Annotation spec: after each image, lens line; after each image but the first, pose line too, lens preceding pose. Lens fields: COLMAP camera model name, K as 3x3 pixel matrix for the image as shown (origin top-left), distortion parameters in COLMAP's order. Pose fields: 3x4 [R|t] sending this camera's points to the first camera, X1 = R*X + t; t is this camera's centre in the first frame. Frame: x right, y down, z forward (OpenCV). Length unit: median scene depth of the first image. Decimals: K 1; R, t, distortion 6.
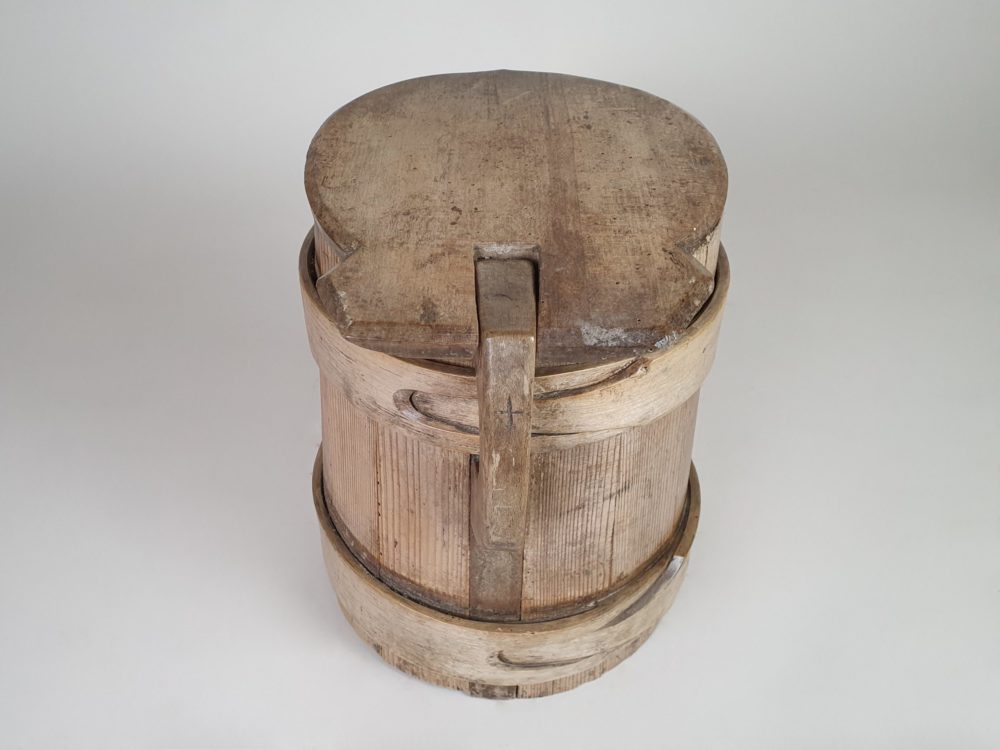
lens RADIAL K [[752.8, 0, 493.9], [0, 752.8, 376.1], [0, 0, 1]] dist [0.136101, -0.047134]
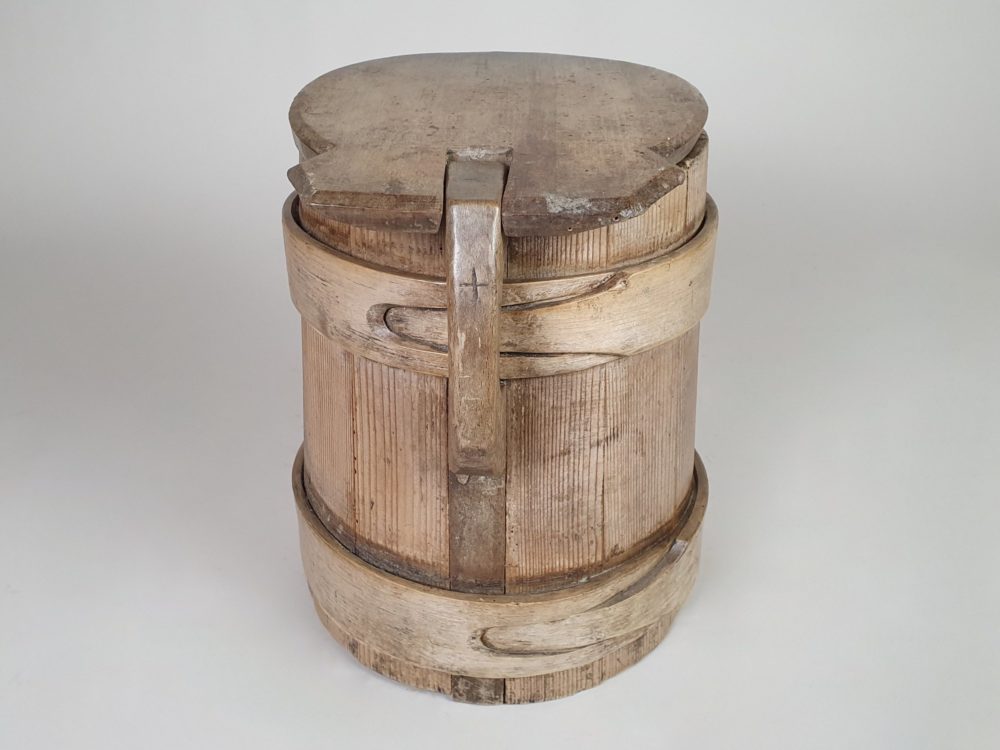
lens RADIAL K [[811.6, 0, 506.8], [0, 811.6, 374.7], [0, 0, 1]] dist [0.123594, 0.003939]
pose [[0.999631, 0.004321, -0.026816, 0.069812], [-0.008960, 0.984463, -0.175366, 0.264231], [0.025641, 0.175541, 0.984138, -0.015915]]
